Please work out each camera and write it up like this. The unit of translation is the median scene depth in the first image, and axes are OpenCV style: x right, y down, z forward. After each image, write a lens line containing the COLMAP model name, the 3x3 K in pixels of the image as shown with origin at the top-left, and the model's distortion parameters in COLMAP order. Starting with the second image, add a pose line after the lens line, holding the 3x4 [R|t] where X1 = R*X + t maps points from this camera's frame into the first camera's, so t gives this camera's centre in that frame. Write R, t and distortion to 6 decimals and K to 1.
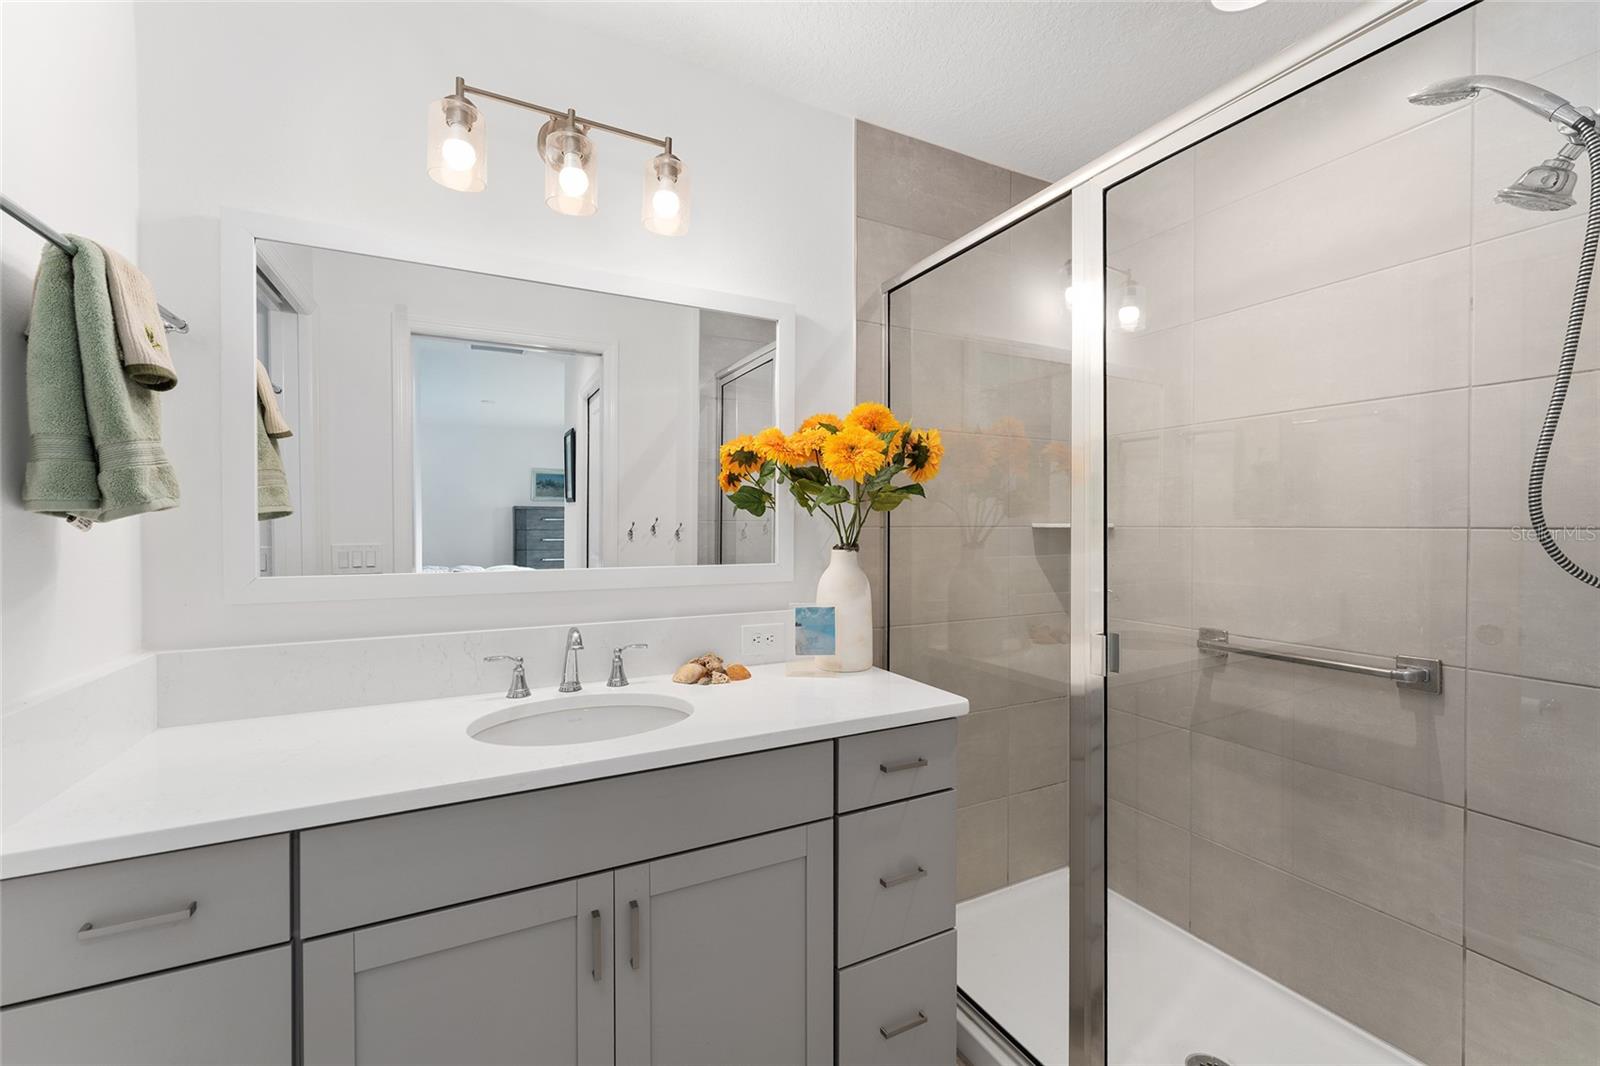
lens RADIAL K [[656.2, 0, 803.2], [0, 656.2, 530.0], [0, 0, 1]] dist [-0.002152, -0.000269]
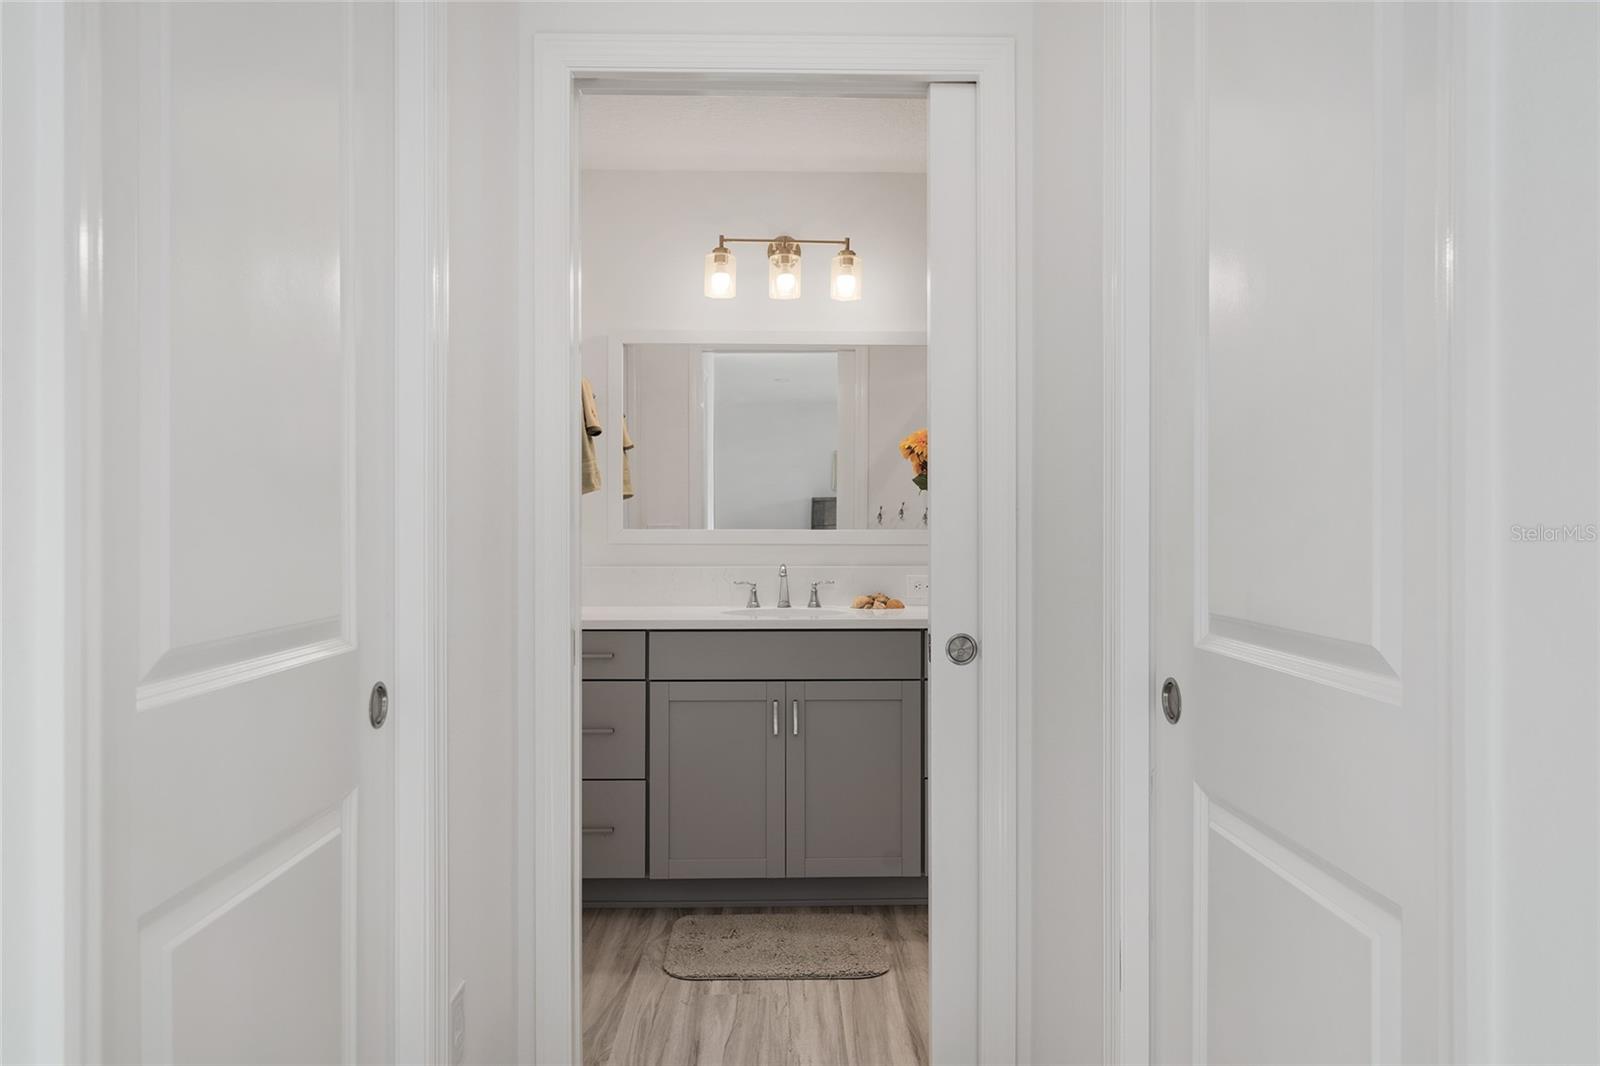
lens RADIAL K [[1021.6, 0, 800.0], [0, 1021.6, 533.0], [0, 0, 1]] dist [0.000578, 0.000008]
pose [[0.895853, 0.001965, -0.444346, 0.781378], [-0.003781, 0.999988, -0.003199, 0.081077], [0.444335, 0.004546, 0.895849, -1.192862]]
